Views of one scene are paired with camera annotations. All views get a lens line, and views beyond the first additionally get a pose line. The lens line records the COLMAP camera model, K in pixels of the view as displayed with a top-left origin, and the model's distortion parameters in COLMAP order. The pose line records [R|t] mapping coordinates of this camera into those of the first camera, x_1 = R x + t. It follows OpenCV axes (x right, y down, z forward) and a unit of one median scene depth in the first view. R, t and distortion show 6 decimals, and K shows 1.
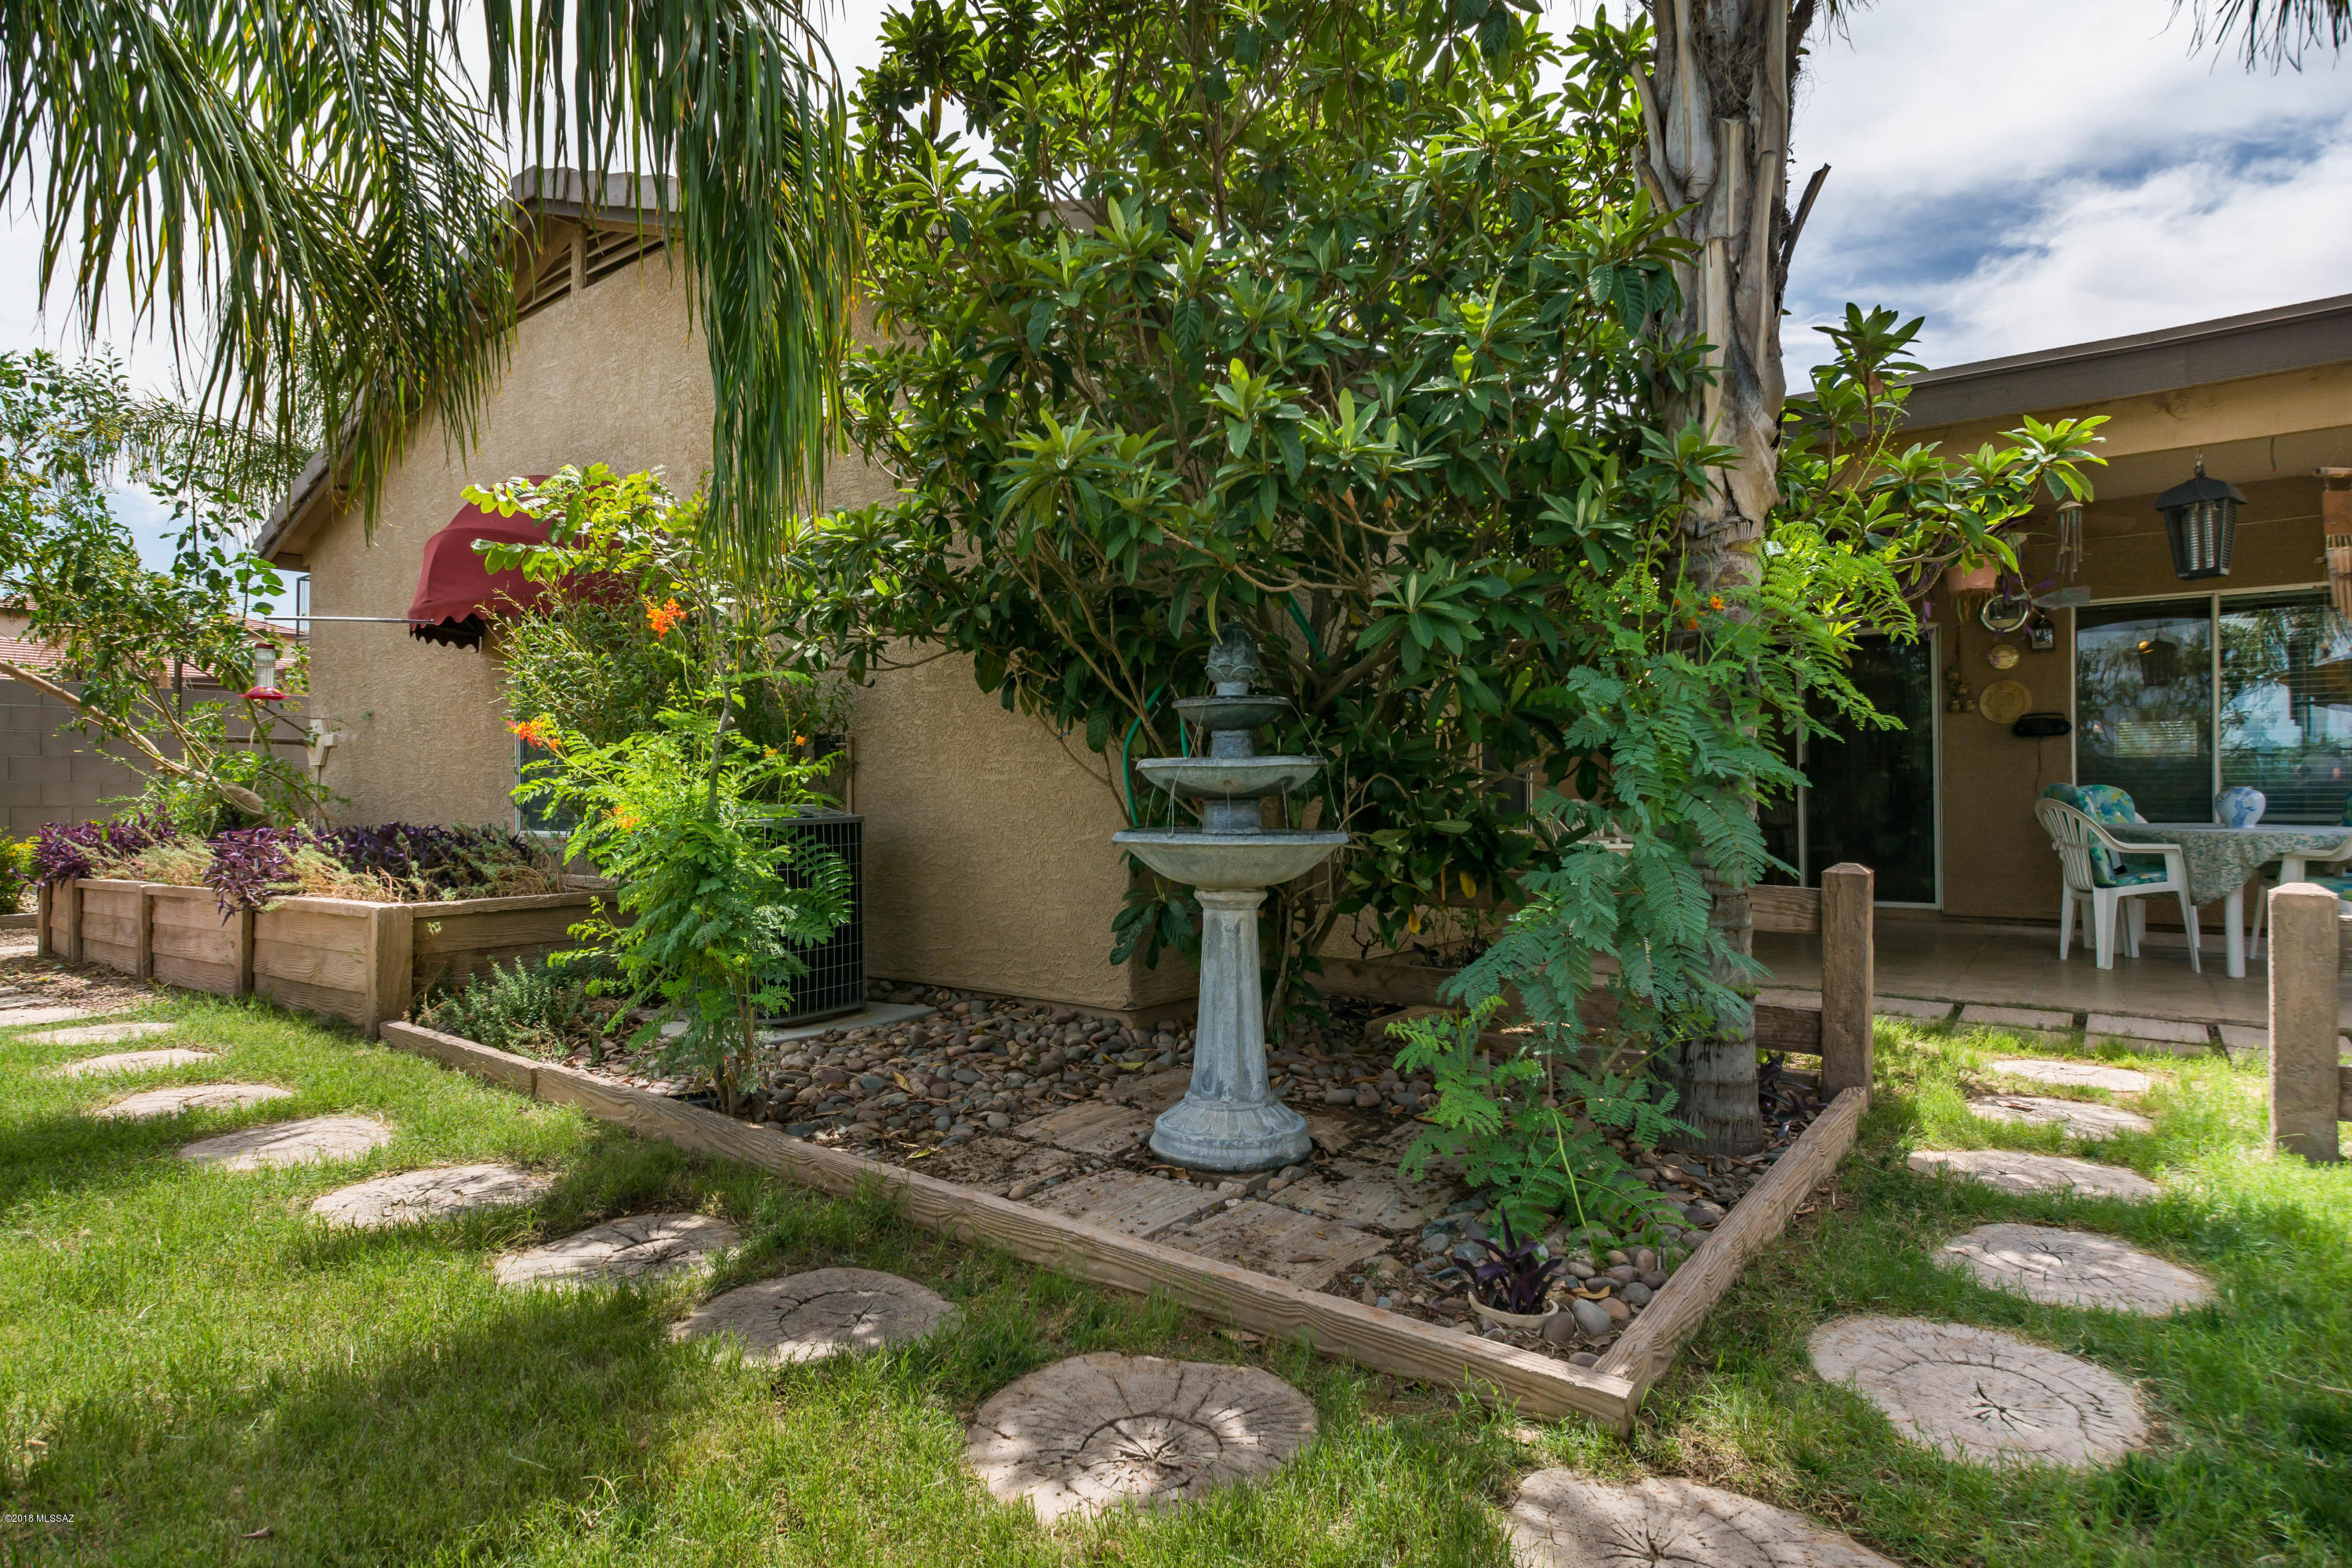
lens RADIAL K [[1211.8, 0, 1176.0], [0, 1211.8, 784.0], [0, 0, 1]] dist [0.016603, -0.000019]
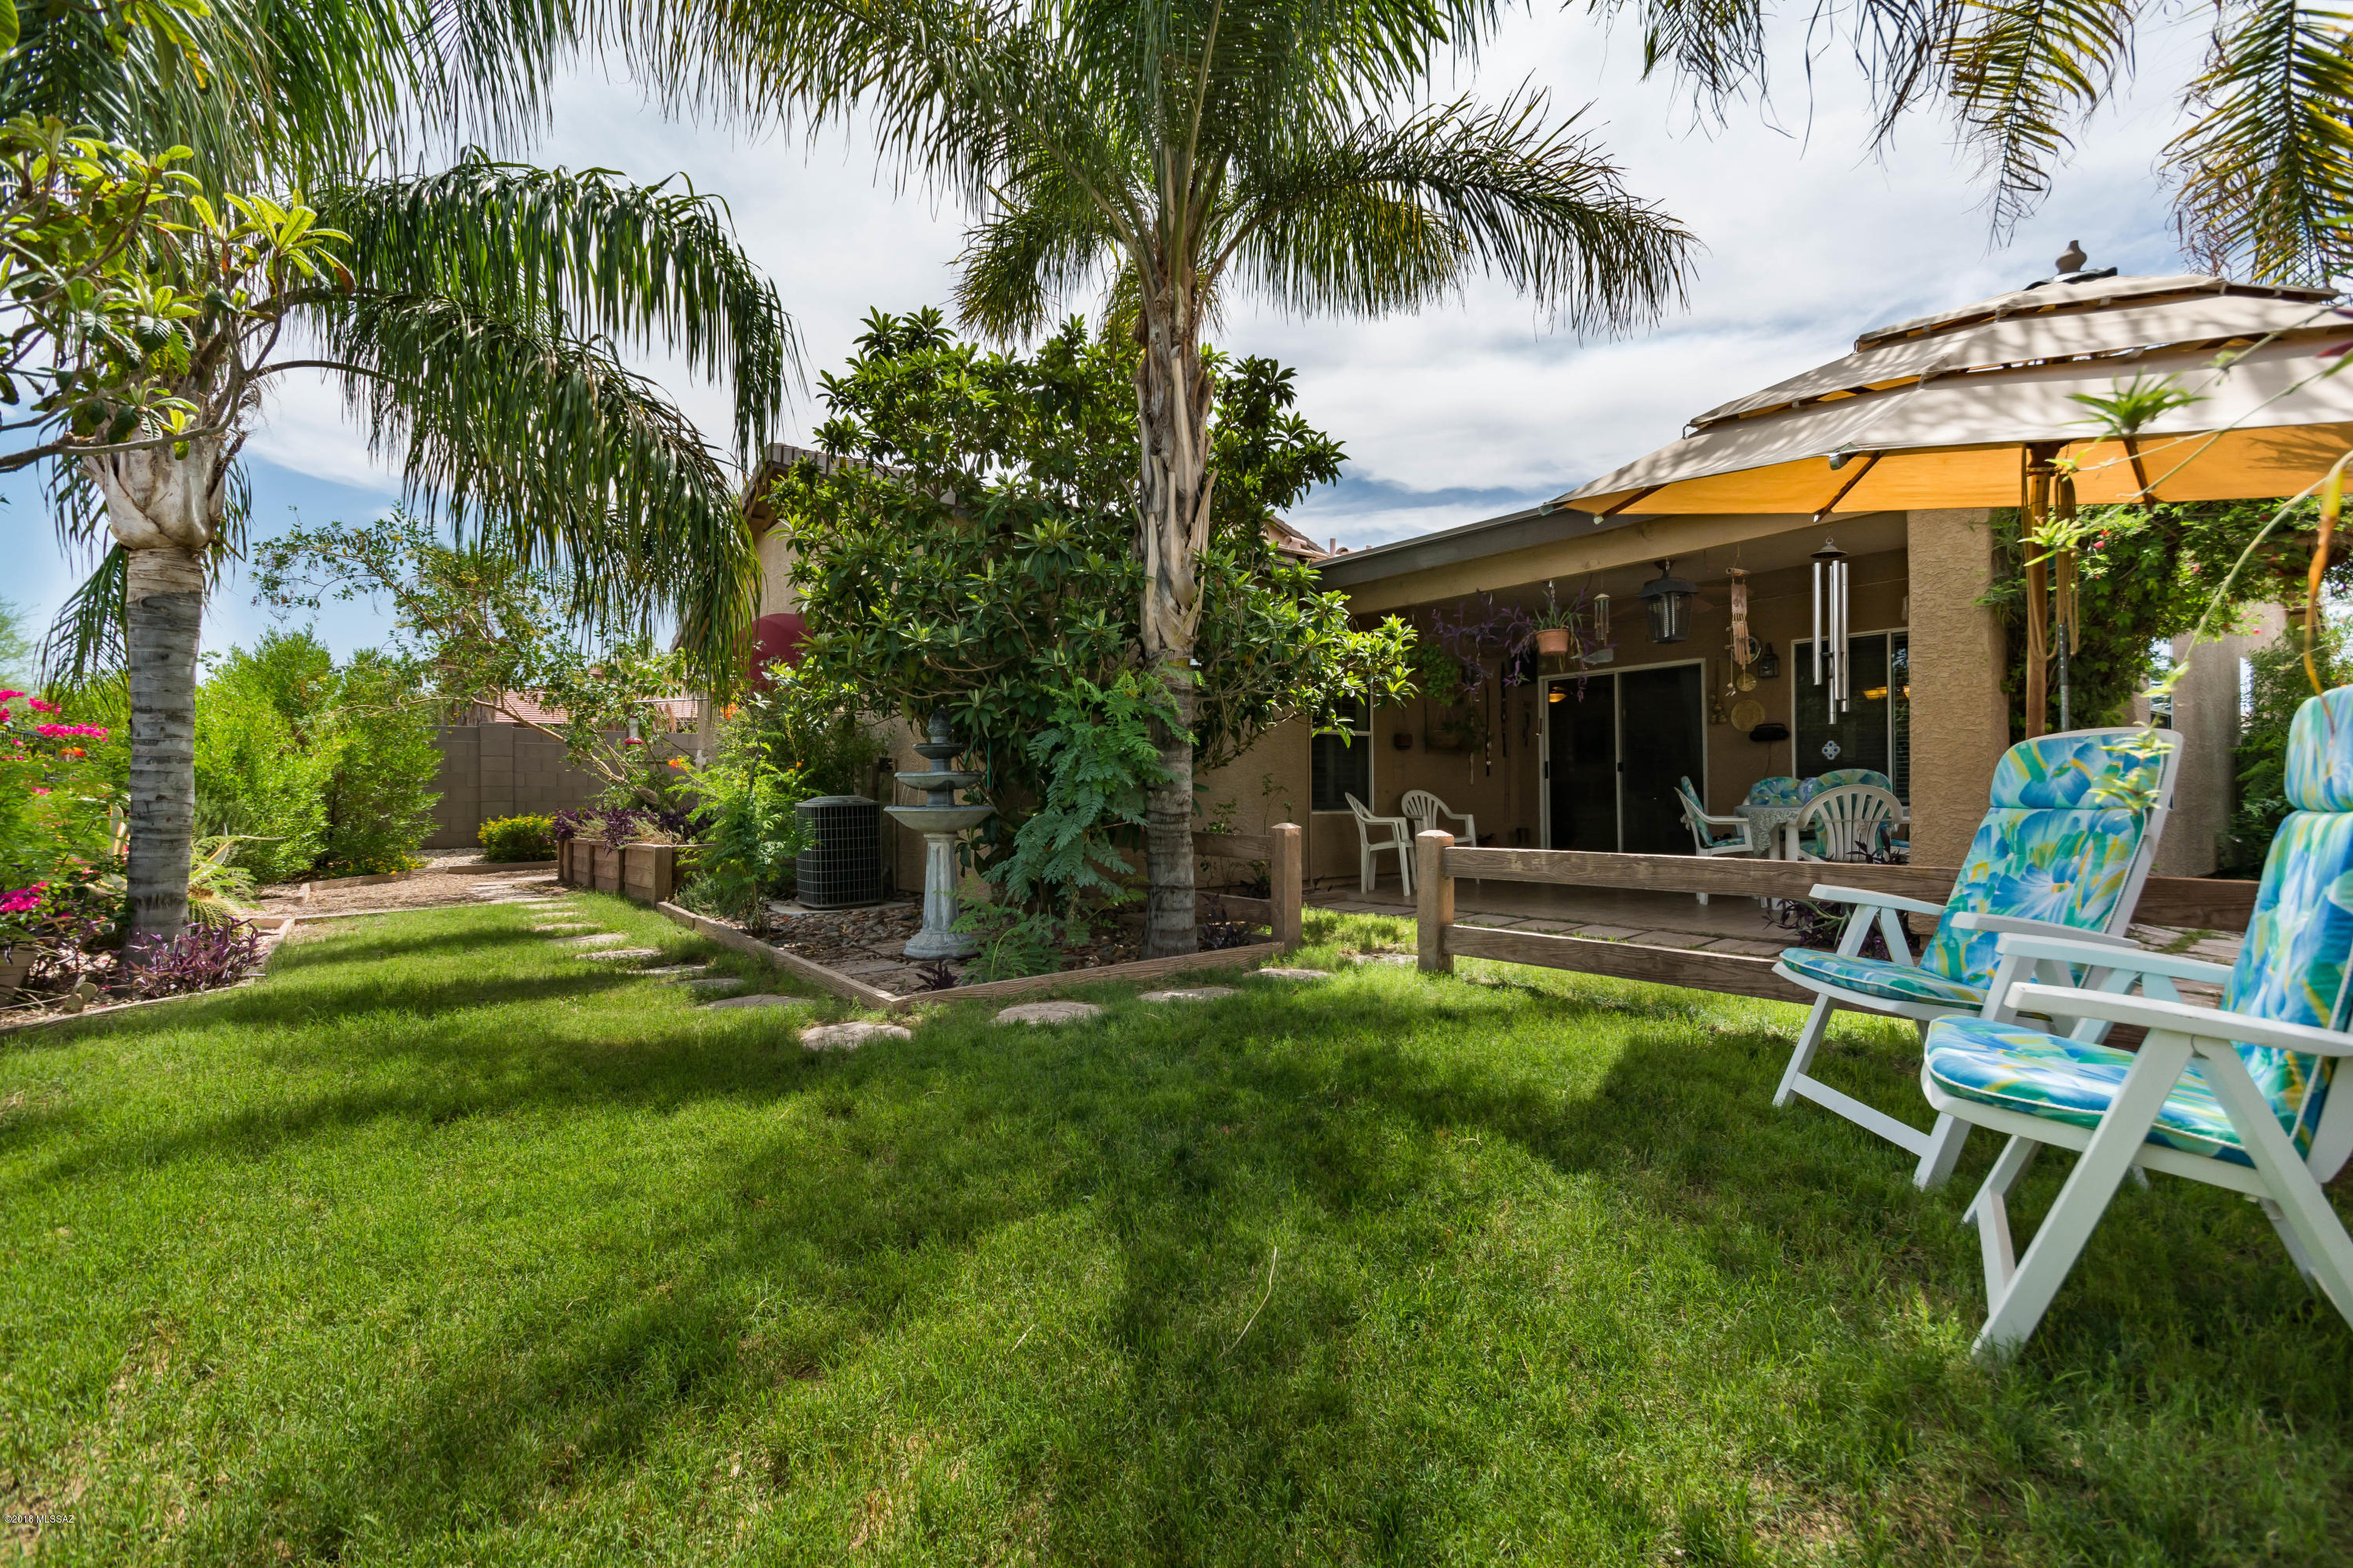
lens RADIAL K [[1049.2, 0, 1163.3], [0, 1049.2, 791.0], [0, 0, 1]] dist [0.001861, 0.000176]
pose [[0.962609, -0.007765, -0.270784, 0.487031], [0.010123, 0.999922, 0.007310, 0.001356], [0.270706, -0.009778, 0.962612, -0.356639]]
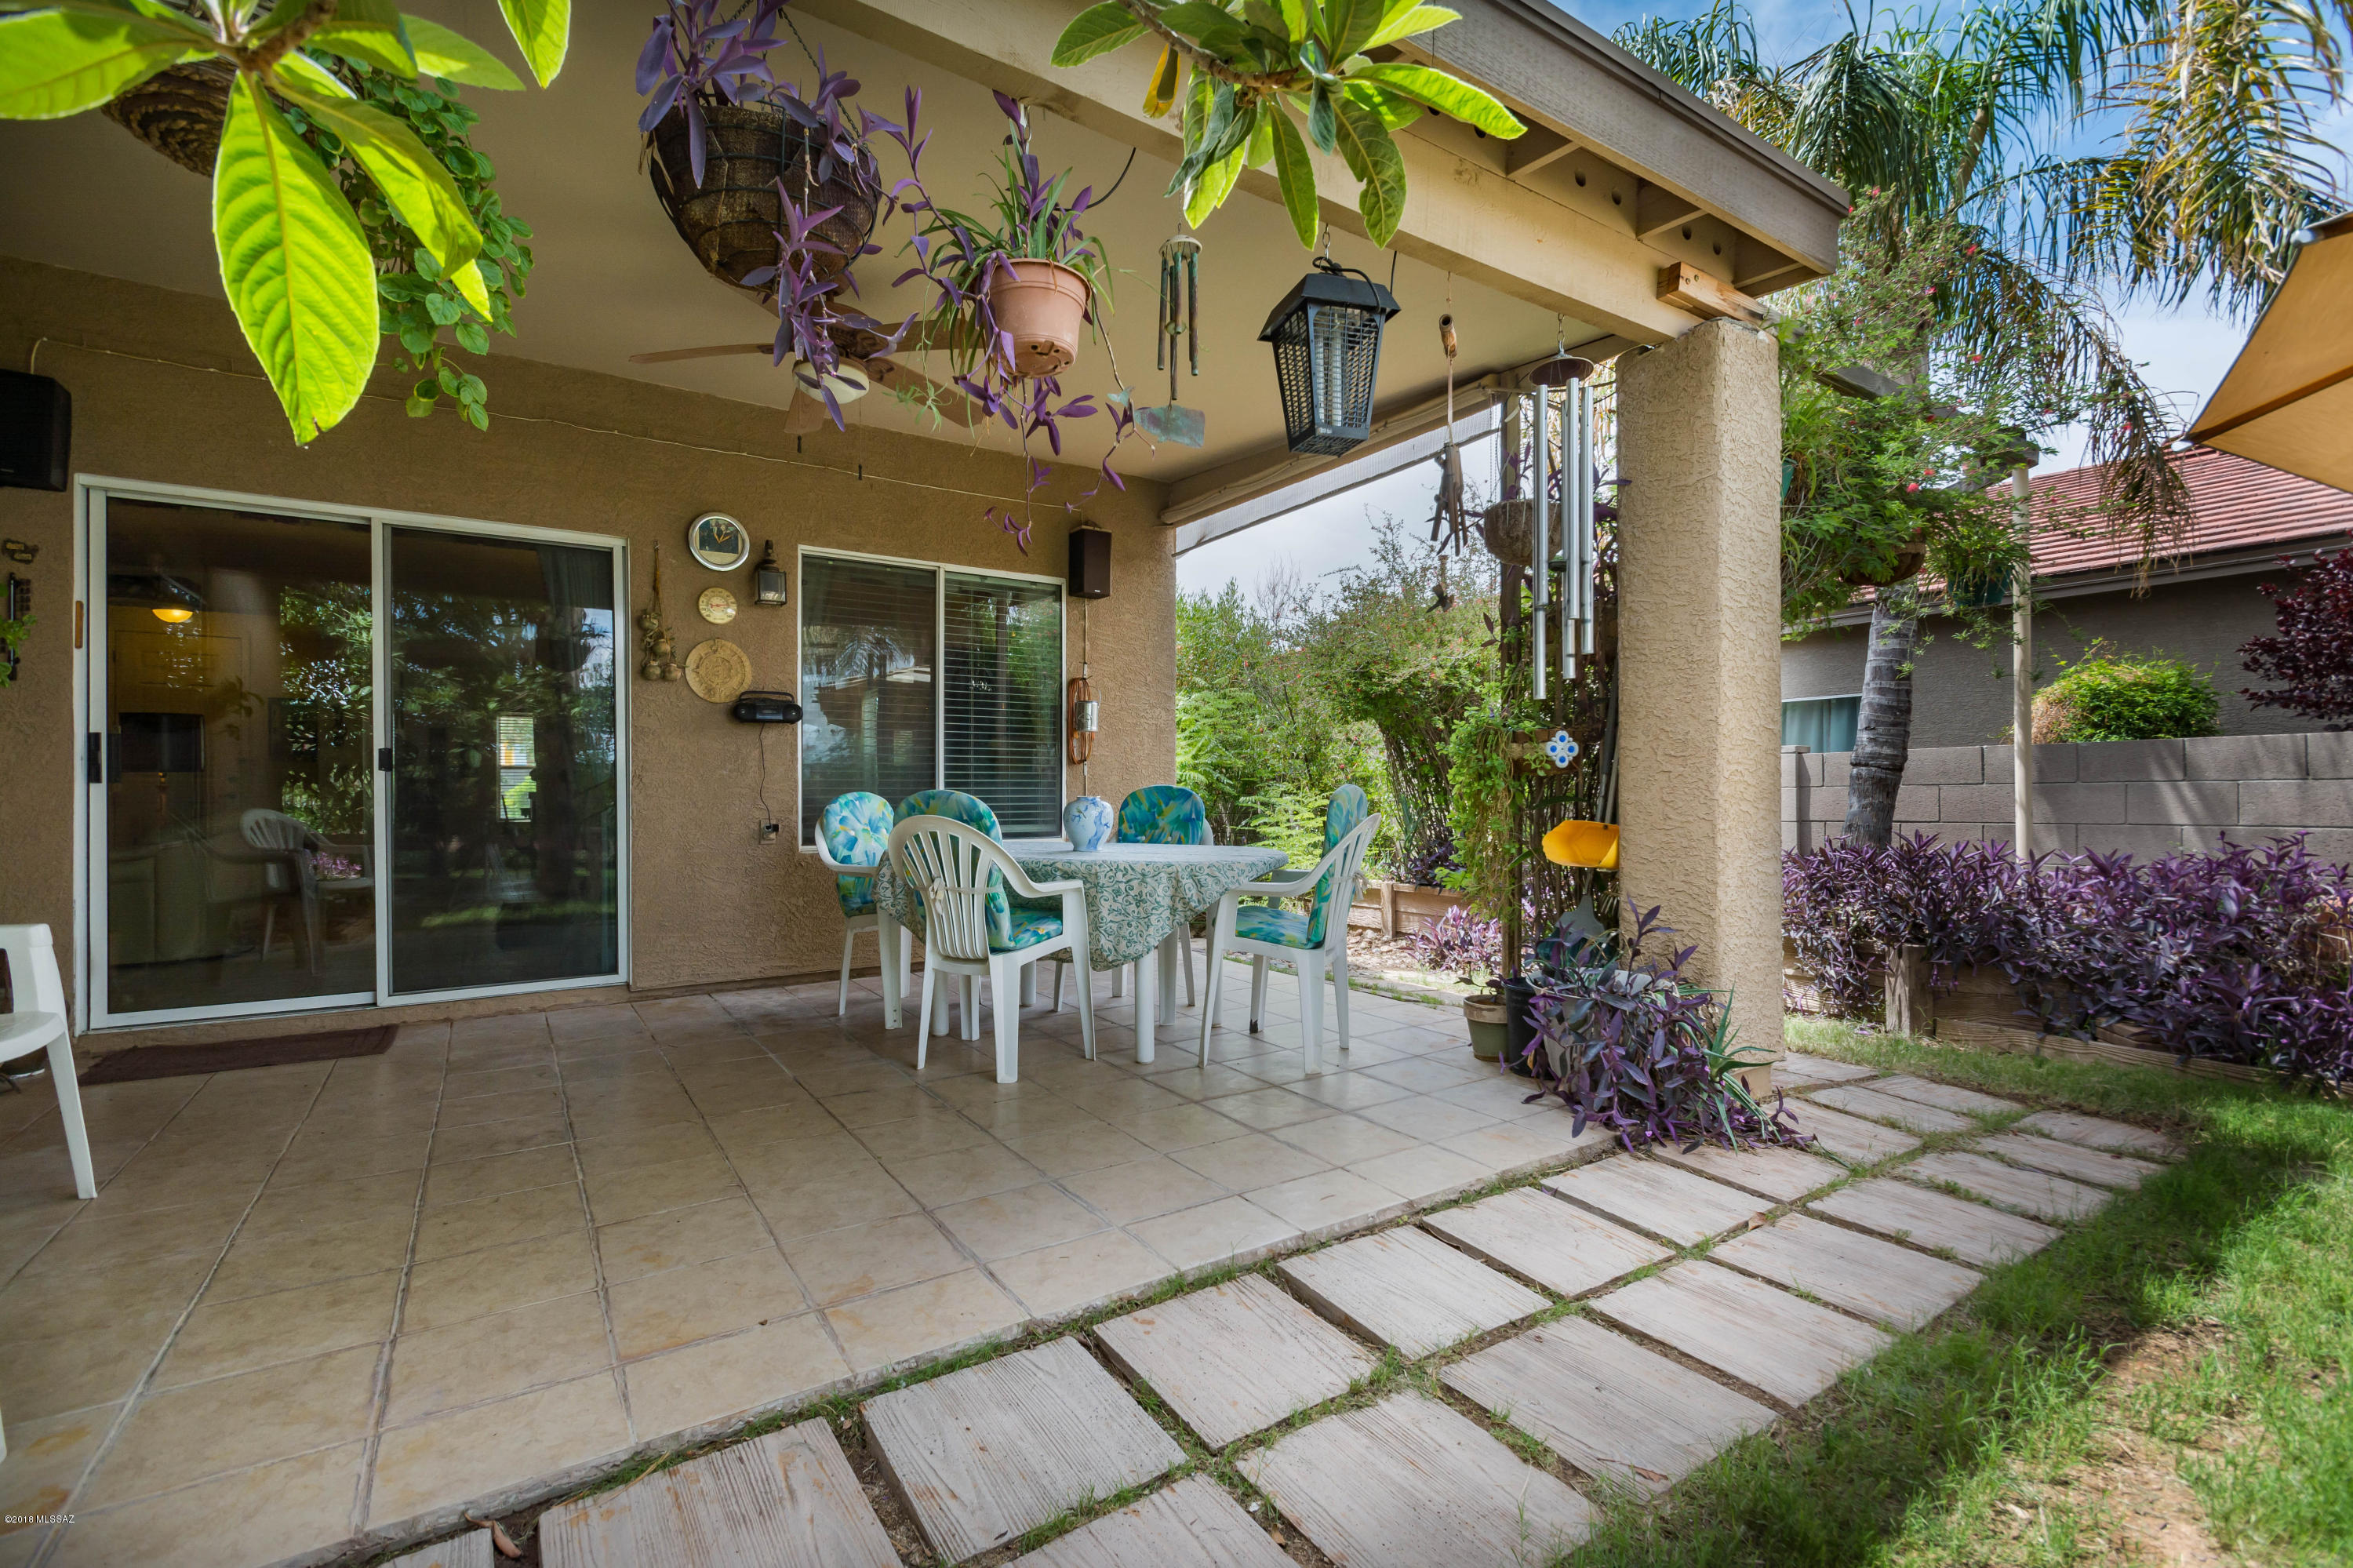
lens RADIAL K [[977.4, 0, 1116.6], [0, 977.4, 801.2], [0, 0, 1]] dist [-0.000139, 0.000000]
pose [[0.329539, 0.000748, 0.944142, 0.300930], [-0.012061, 0.999921, 0.003417, 0.002418], [-0.944065, -0.012513, 0.329522, 0.788642]]
